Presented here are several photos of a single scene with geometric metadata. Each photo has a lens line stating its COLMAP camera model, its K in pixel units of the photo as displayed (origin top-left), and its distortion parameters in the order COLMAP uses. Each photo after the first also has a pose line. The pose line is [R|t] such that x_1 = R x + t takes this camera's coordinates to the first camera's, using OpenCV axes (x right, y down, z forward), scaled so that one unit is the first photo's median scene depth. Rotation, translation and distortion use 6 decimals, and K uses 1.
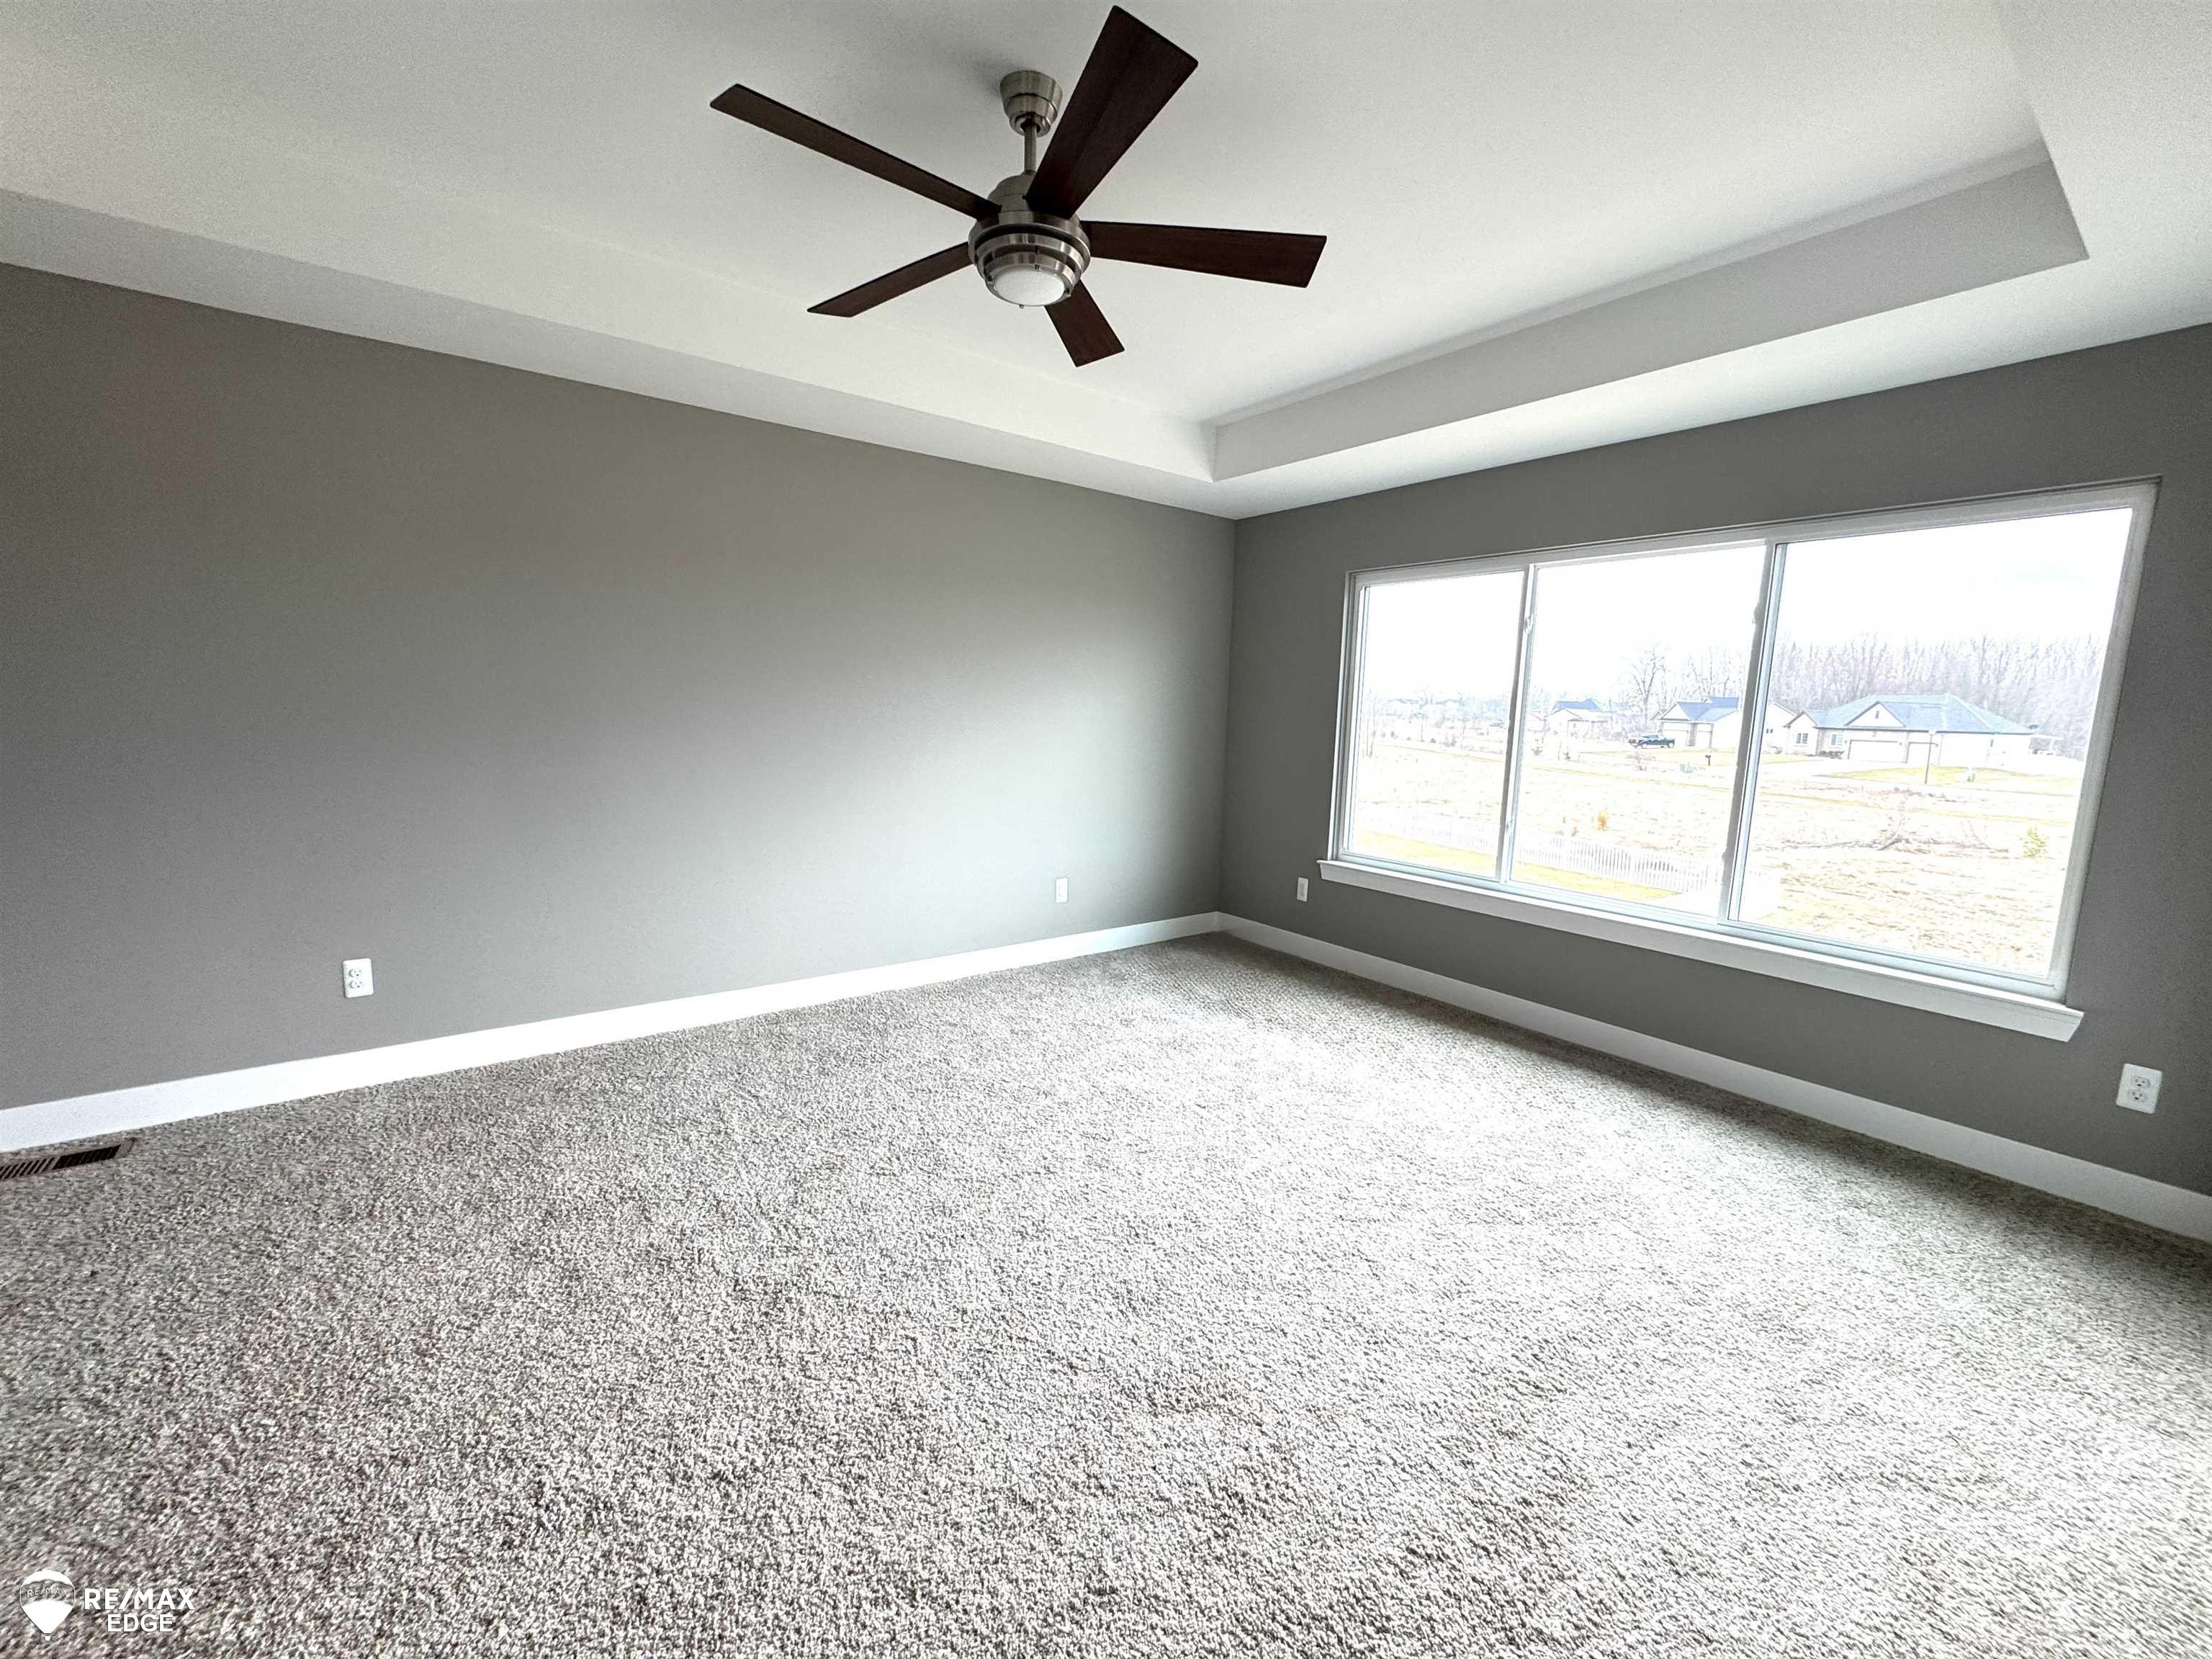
lens RADIAL K [[881.4, 0, 1107.1], [0, 881.4, 827.9], [0, 0, 1]] dist [-0.000583, 0.000105]
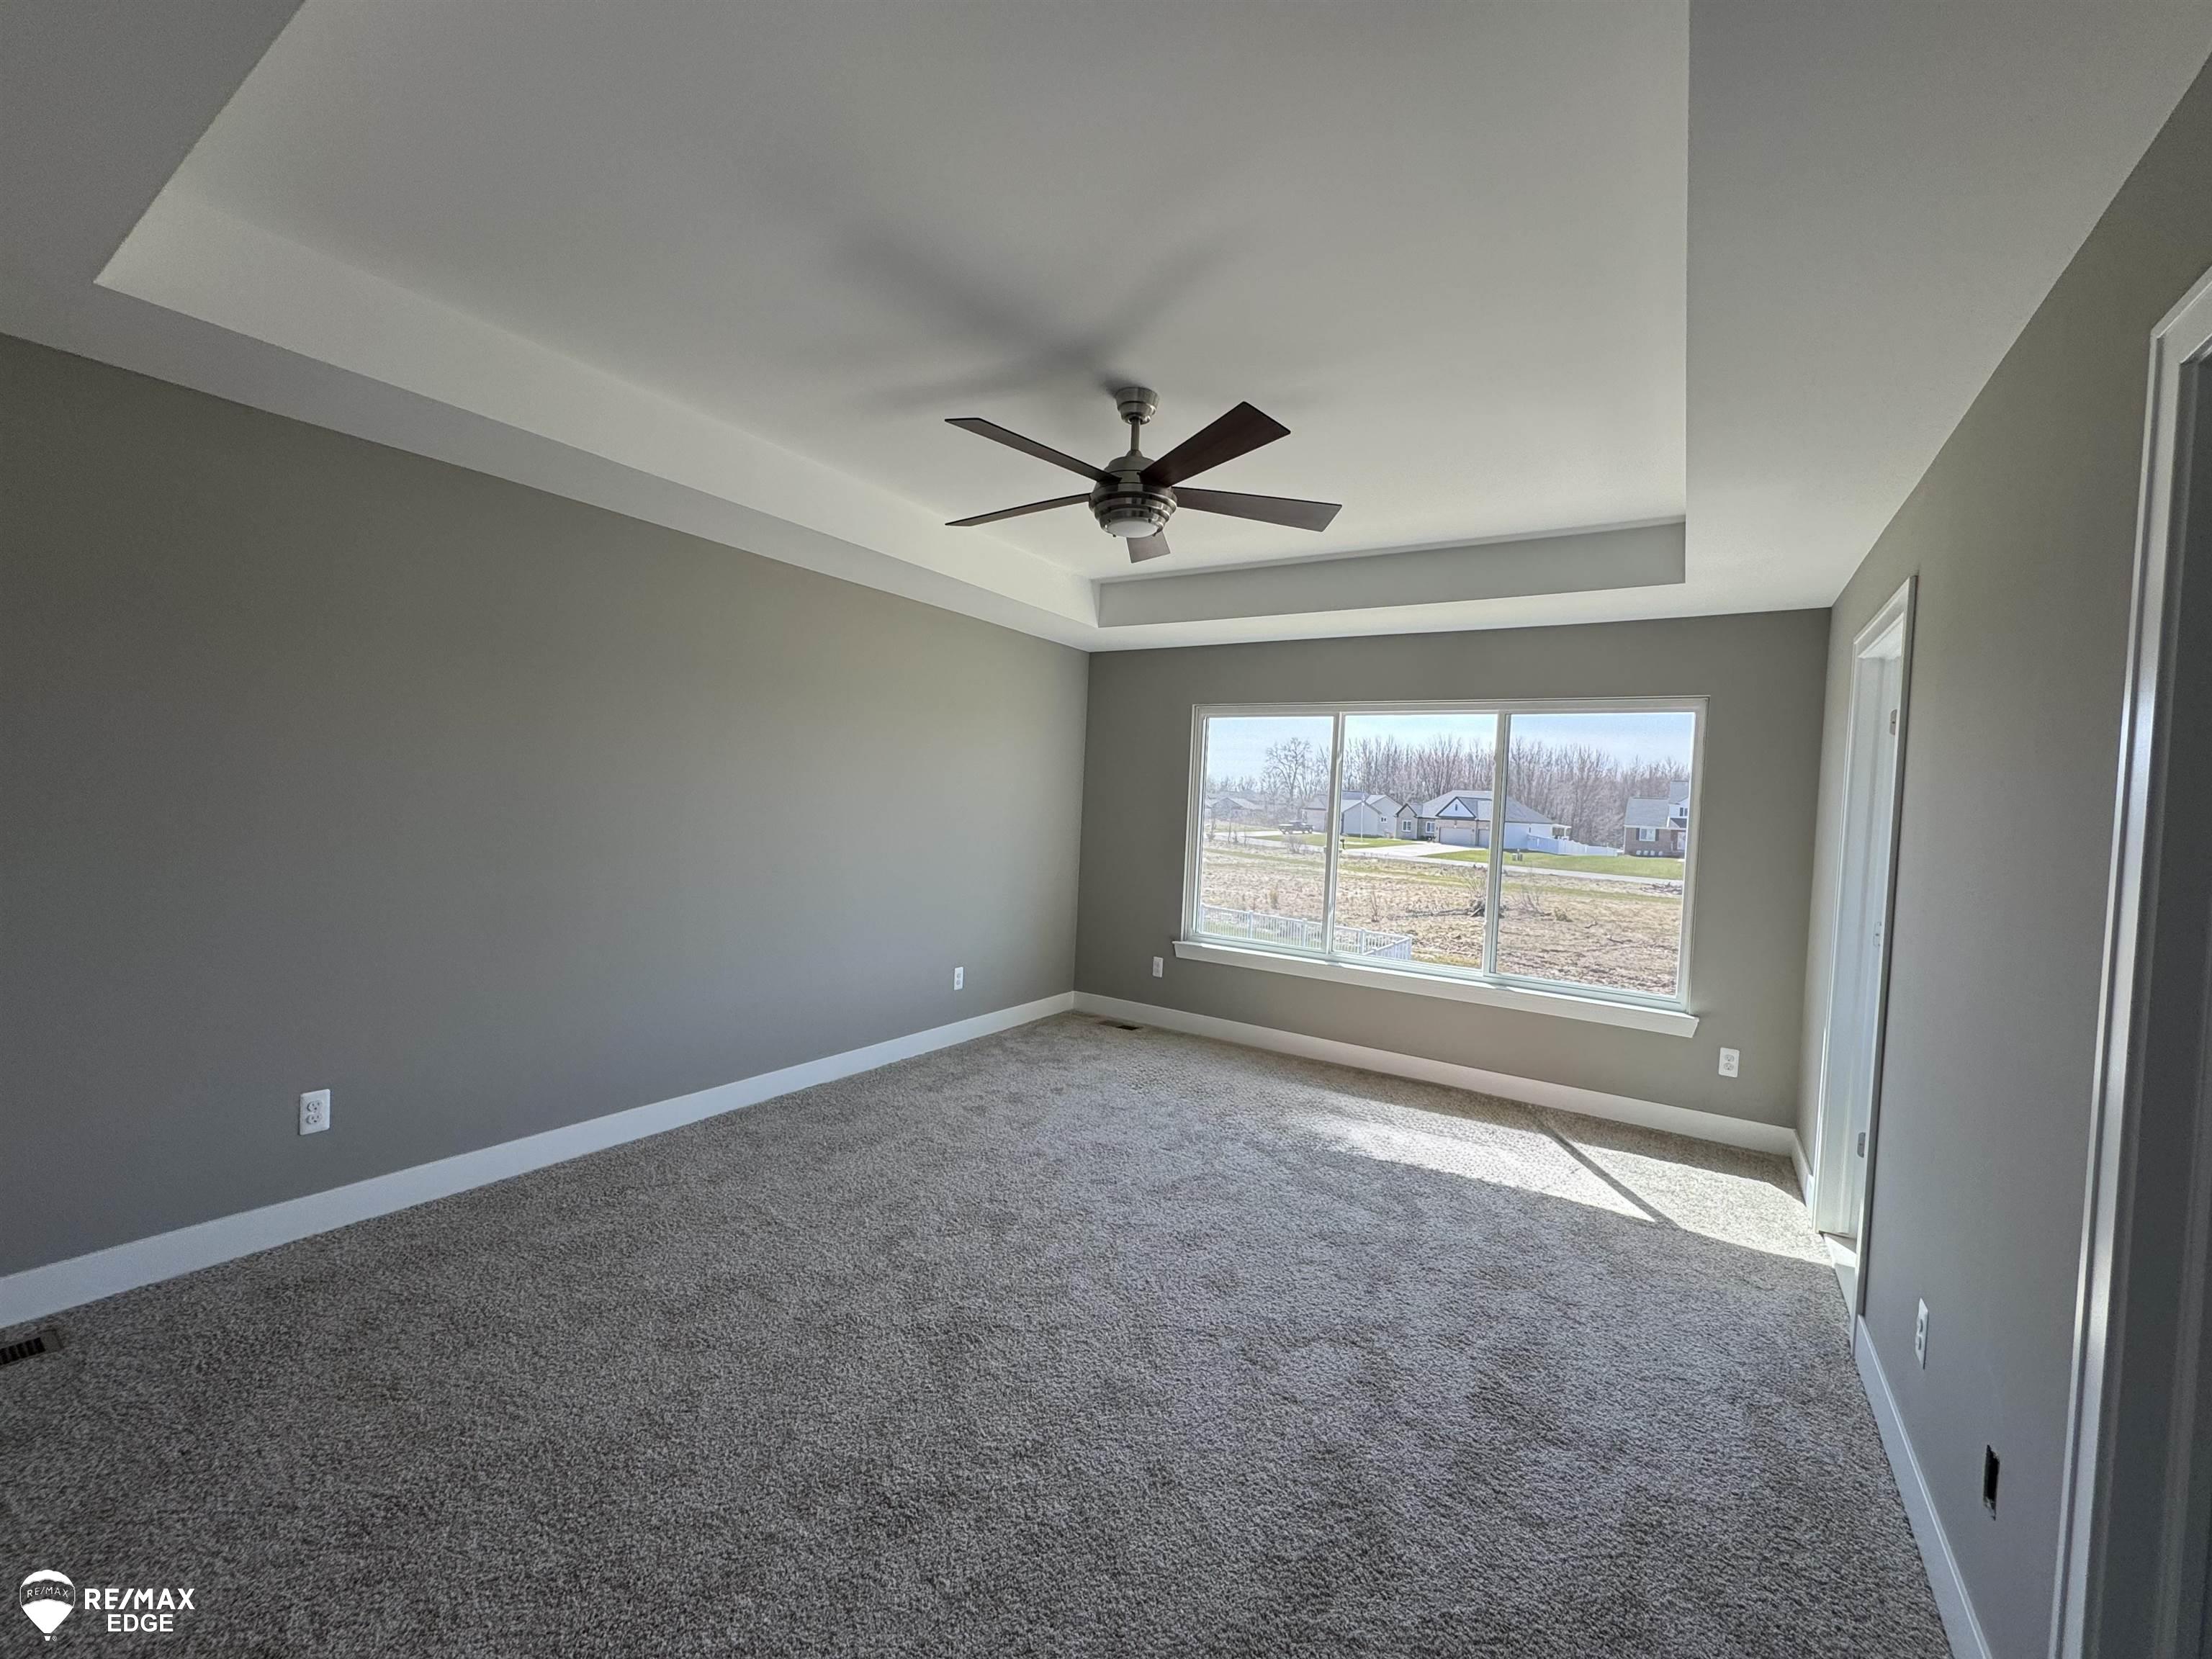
lens RADIAL K [[881.4, 0, 1112.7], [0, 881.4, 826.8], [0, 0, 1]] dist [-0.000583, 0.000105]
pose [[0.940457, 0.006986, 0.339842, -0.386214], [0.024954, 0.995672, -0.089522, -0.020323], [-0.338996, 0.092672, 0.936212, -0.157211]]
